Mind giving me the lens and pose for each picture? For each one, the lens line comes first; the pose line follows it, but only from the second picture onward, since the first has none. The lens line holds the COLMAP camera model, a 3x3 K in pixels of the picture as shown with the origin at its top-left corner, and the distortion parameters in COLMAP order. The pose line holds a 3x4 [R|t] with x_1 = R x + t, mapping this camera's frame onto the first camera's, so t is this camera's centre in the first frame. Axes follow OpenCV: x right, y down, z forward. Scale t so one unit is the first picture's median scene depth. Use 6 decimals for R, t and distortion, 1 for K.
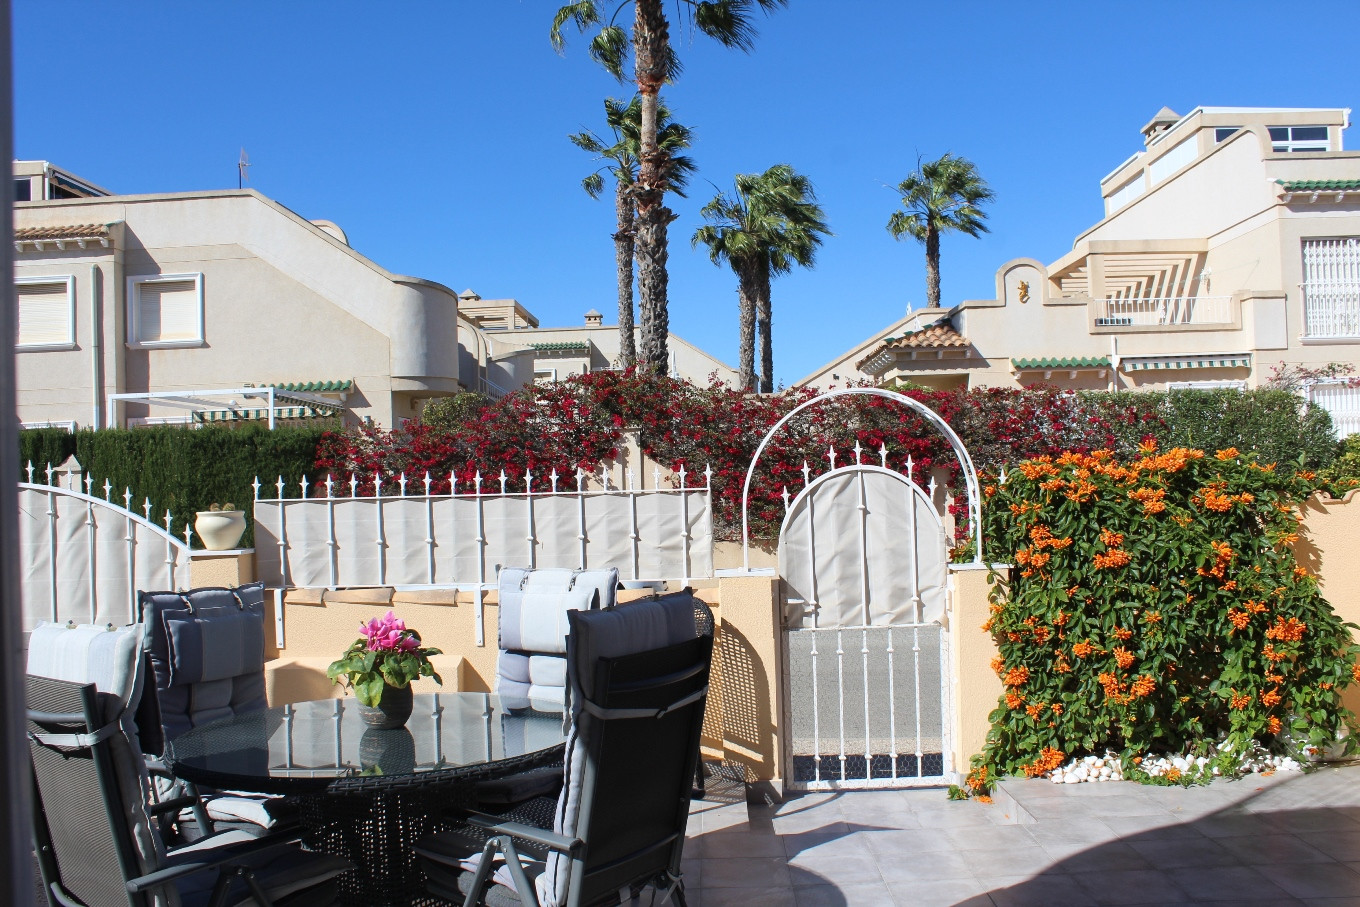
lens RADIAL K [[1106.7, 0, 703.7], [0, 1106.7, 452.6], [0, 0, 1]] dist [-0.159588, 0.152274]
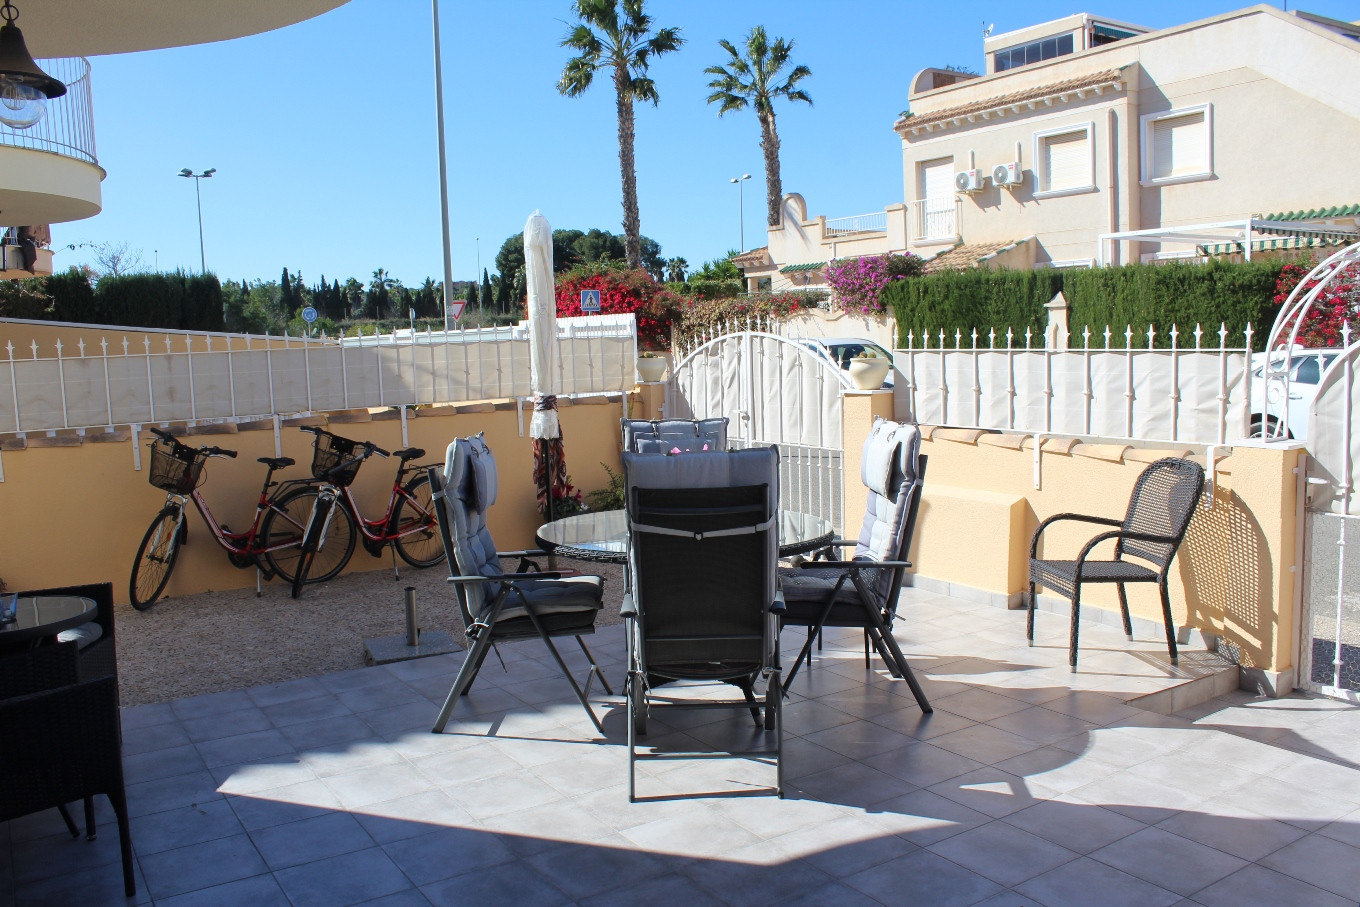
lens RADIAL K [[1106.7, 0, 703.7], [0, 1106.7, 452.6], [0, 0, 1]] dist [-0.159588, 0.152274]
pose [[0.596287, 0.096628, -0.796934, 0.108947], [0.030459, 0.989291, 0.142741, -0.005688], [0.802193, -0.109389, 0.586959, 0.024980]]
